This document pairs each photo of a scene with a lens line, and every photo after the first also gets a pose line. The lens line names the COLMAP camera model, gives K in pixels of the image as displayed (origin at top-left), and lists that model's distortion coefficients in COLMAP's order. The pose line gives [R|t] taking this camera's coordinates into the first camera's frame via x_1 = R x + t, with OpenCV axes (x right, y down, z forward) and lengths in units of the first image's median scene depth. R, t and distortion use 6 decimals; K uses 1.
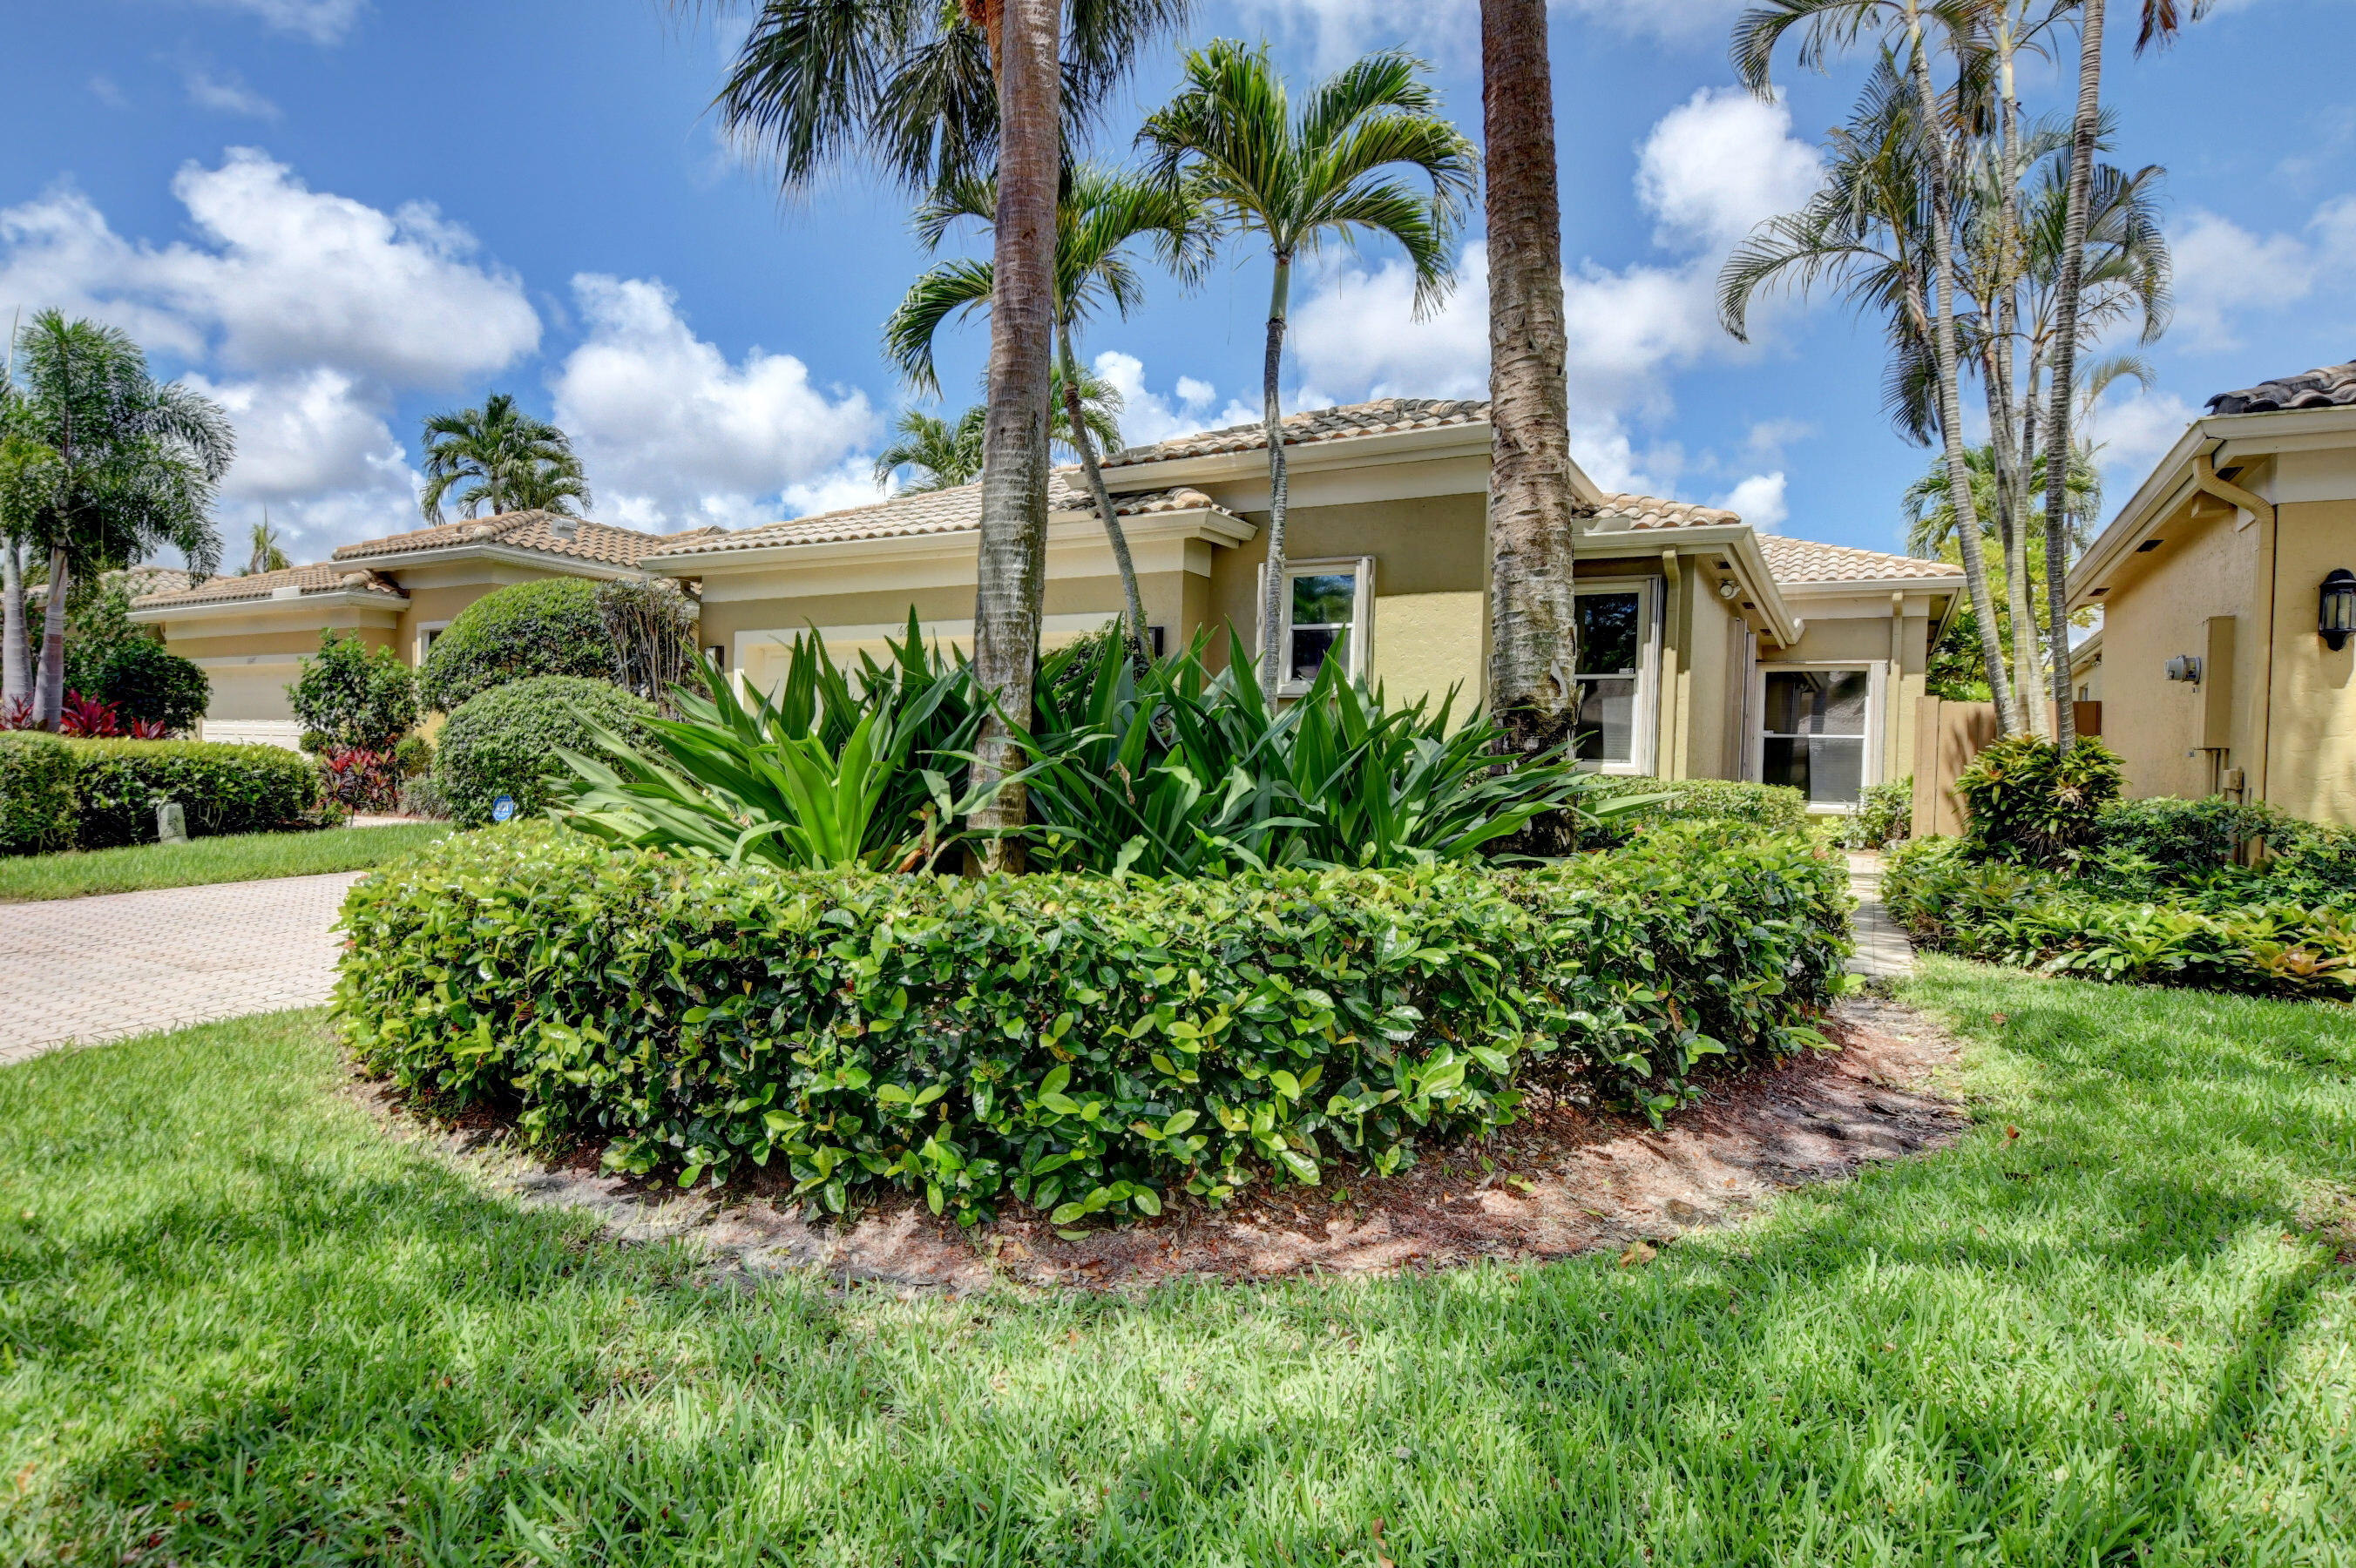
lens RADIAL K [[1270.3, 0, 1174.7], [0, 1270.3, 787.0], [0, 0, 1]] dist [0.004630, 0.000795]
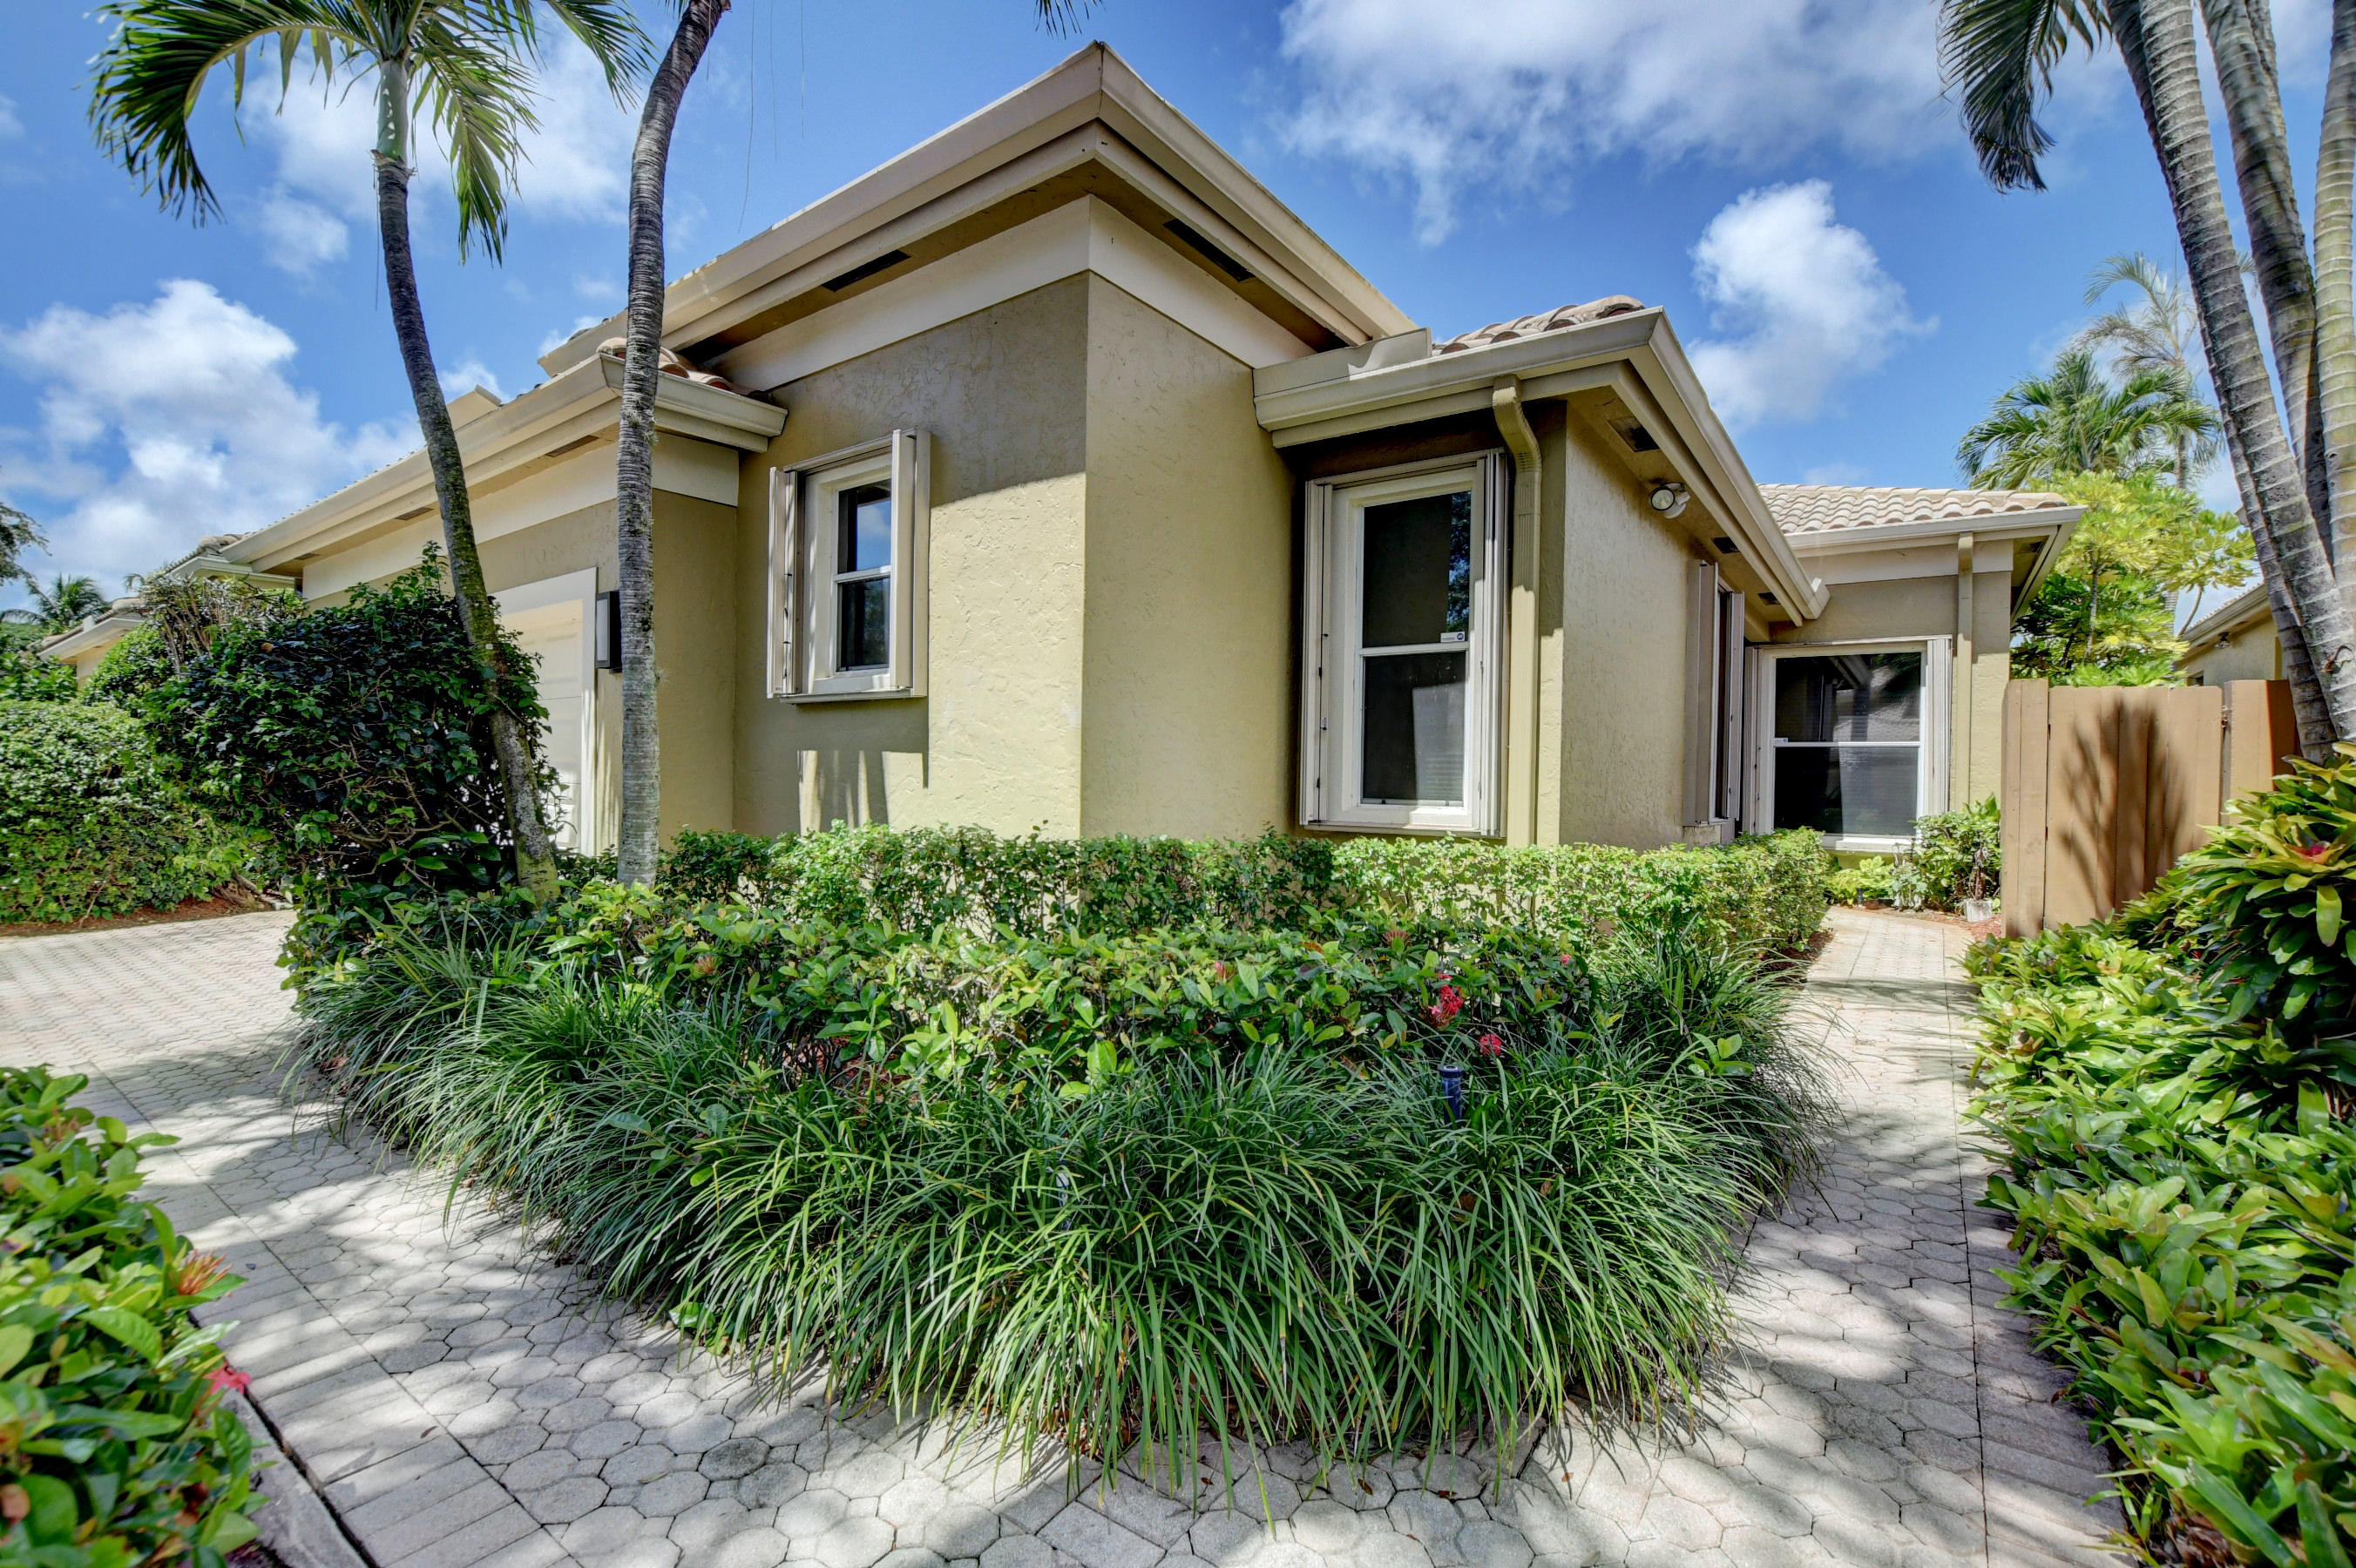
lens RADIAL K [[1023.1, 0, 1182.5], [0, 1023.1, 783.9], [0, 0, 1]] dist [-0.024387, -0.000208]
pose [[0.991312, -0.015931, -0.130562, 0.219758], [0.014861, 0.999848, -0.009168, -0.019696], [0.130688, 0.007148, 0.991398, 0.411406]]
